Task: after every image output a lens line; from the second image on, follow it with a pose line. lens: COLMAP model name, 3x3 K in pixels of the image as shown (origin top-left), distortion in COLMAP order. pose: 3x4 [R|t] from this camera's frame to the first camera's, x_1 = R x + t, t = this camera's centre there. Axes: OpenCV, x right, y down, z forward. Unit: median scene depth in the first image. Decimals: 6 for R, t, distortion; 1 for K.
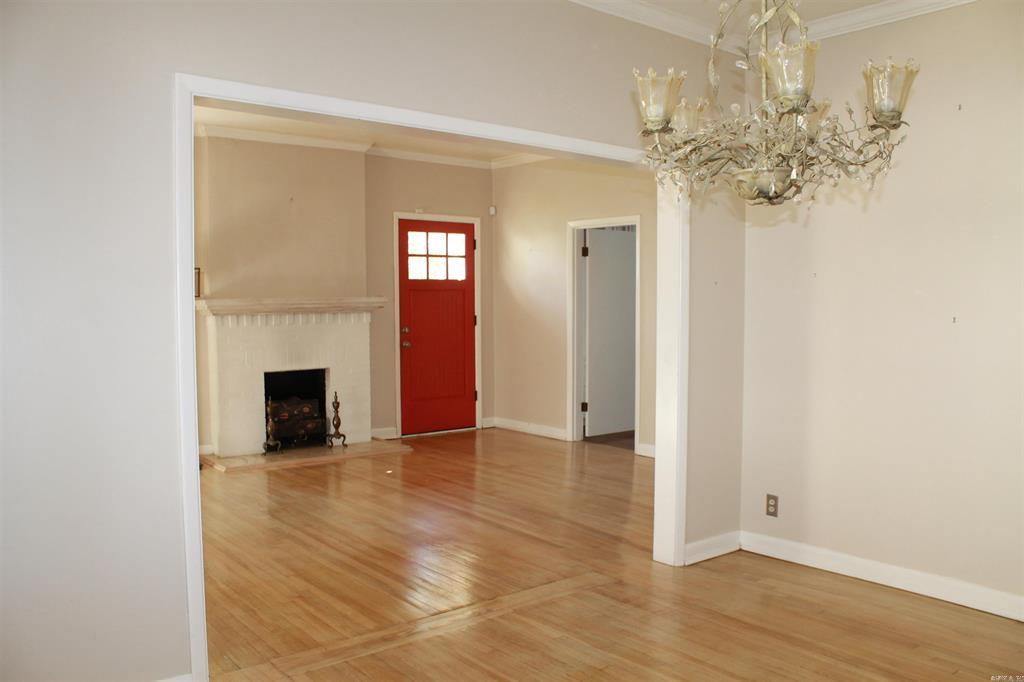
lens RADIAL K [[865.7, 0, 498.5], [0, 865.7, 346.9], [0, 0, 1]] dist [-0.162076, 0.148116]
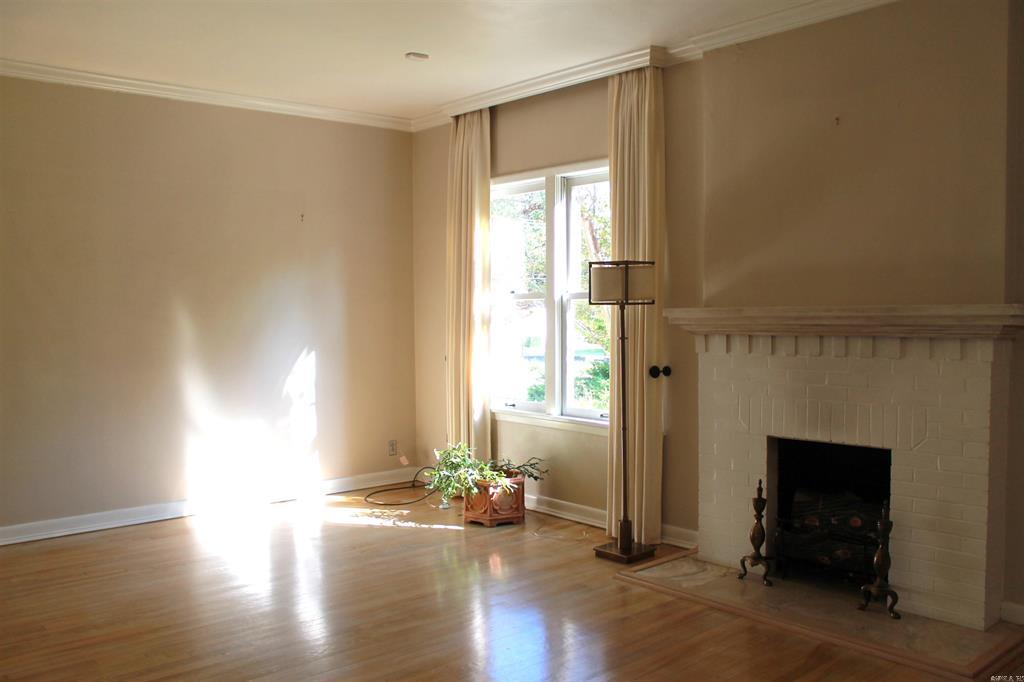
lens RADIAL K [[865.7, 0, 498.5], [0, 865.7, 346.9], [0, 0, 1]] dist [-0.162076, 0.148116]
pose [[0.034119, 0.046418, -0.998339, 0.264221], [-0.048260, 0.997832, 0.044745, -0.043400], [0.998252, 0.046654, 0.036285, 0.739889]]
